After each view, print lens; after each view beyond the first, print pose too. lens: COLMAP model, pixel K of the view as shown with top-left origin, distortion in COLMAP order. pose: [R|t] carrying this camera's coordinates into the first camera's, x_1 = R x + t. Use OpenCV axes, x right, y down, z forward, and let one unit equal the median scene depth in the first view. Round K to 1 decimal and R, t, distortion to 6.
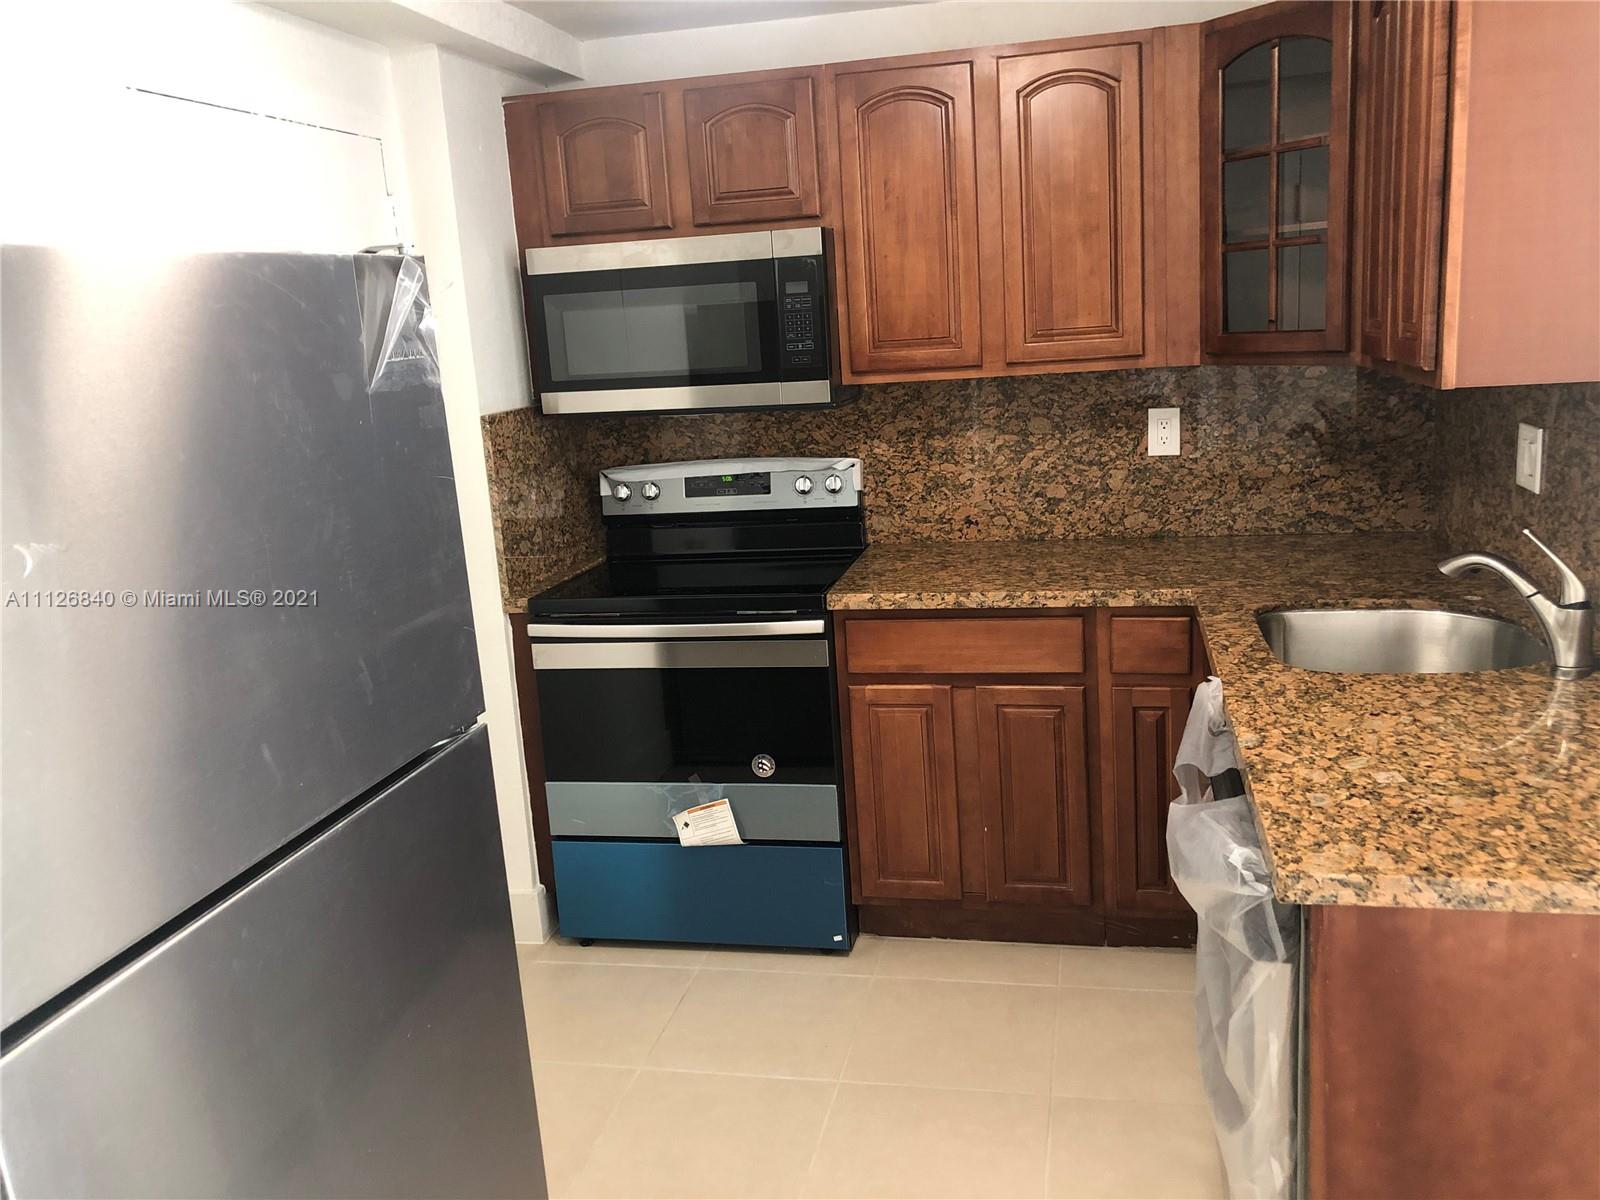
lens RADIAL K [[1327.4, 0, 804.5], [0, 1327.4, 590.2], [0, 0, 1]] dist [0.032623, -0.041036]
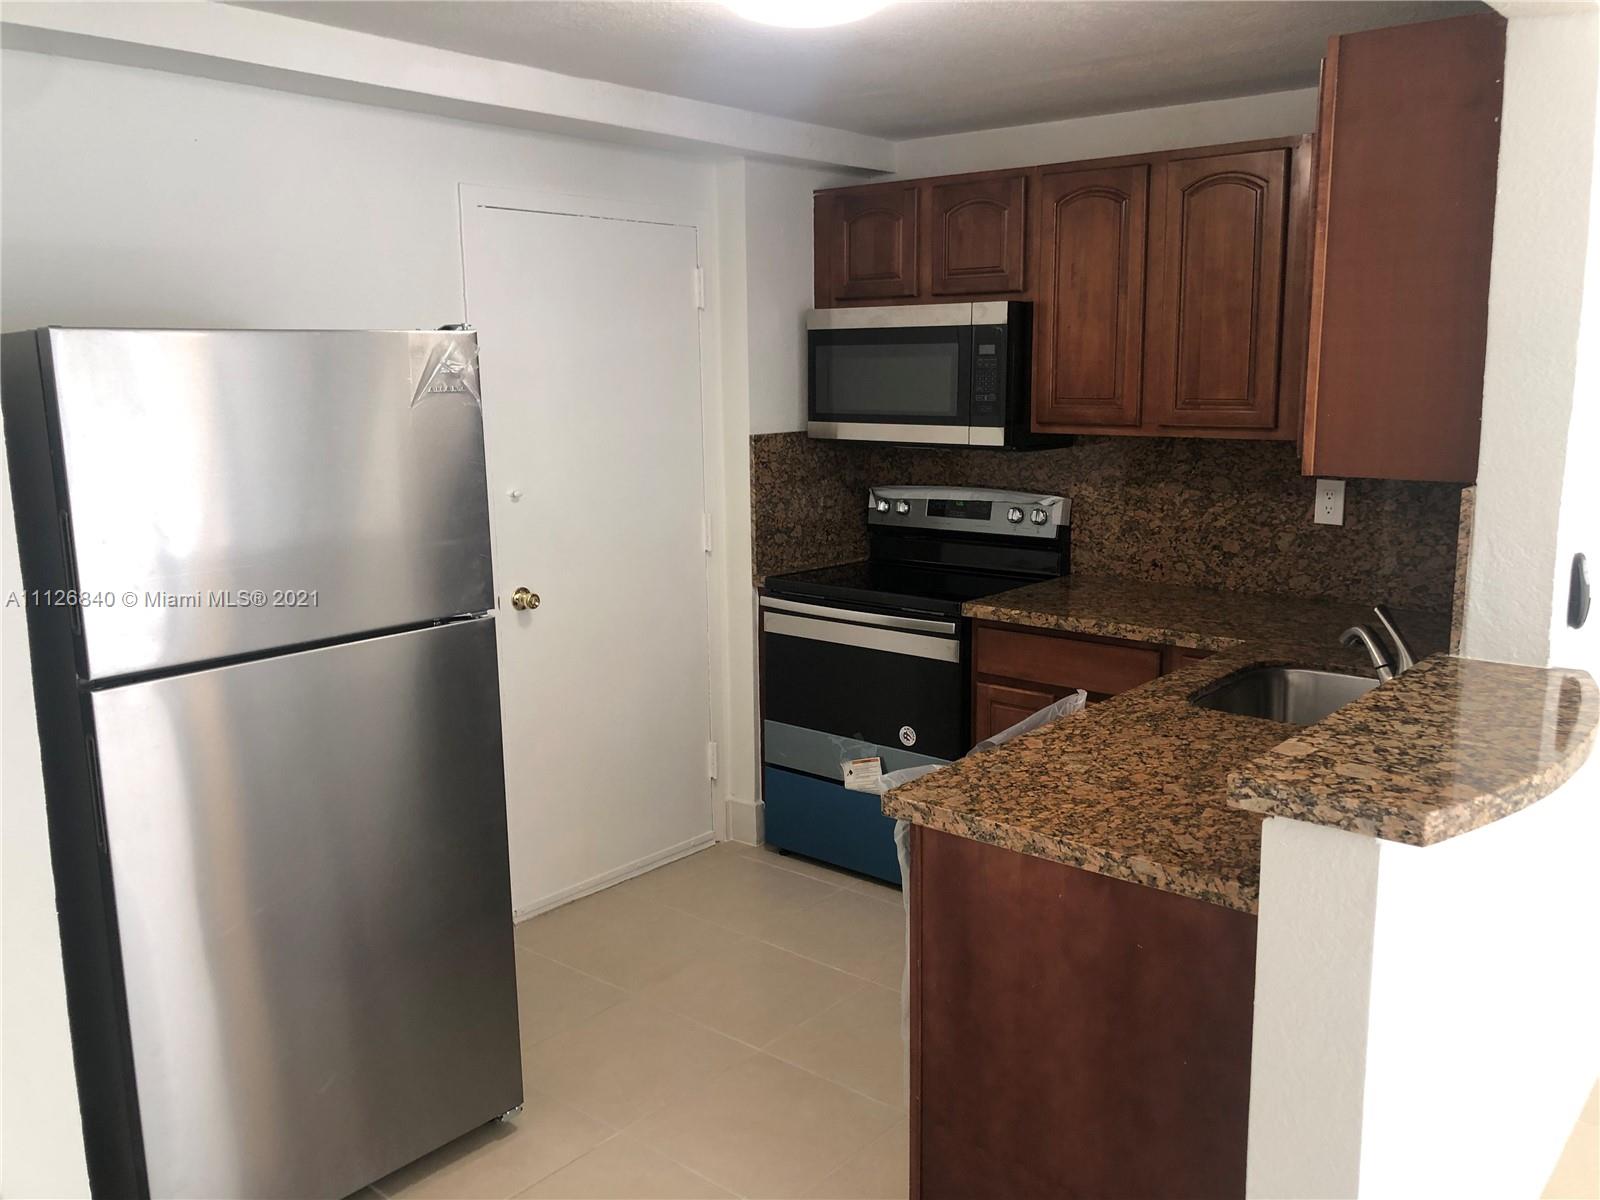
lens RADIAL K [[1327.4, 0, 794.5], [0, 1327.4, 605.1], [0, 0, 1]] dist [0.032623, -0.041036]
pose [[0.879317, 0.139816, -0.455250, 0.411922], [-0.143706, 0.989272, 0.026256, -0.004454], [0.454037, 0.042335, 0.889976, -0.142182]]
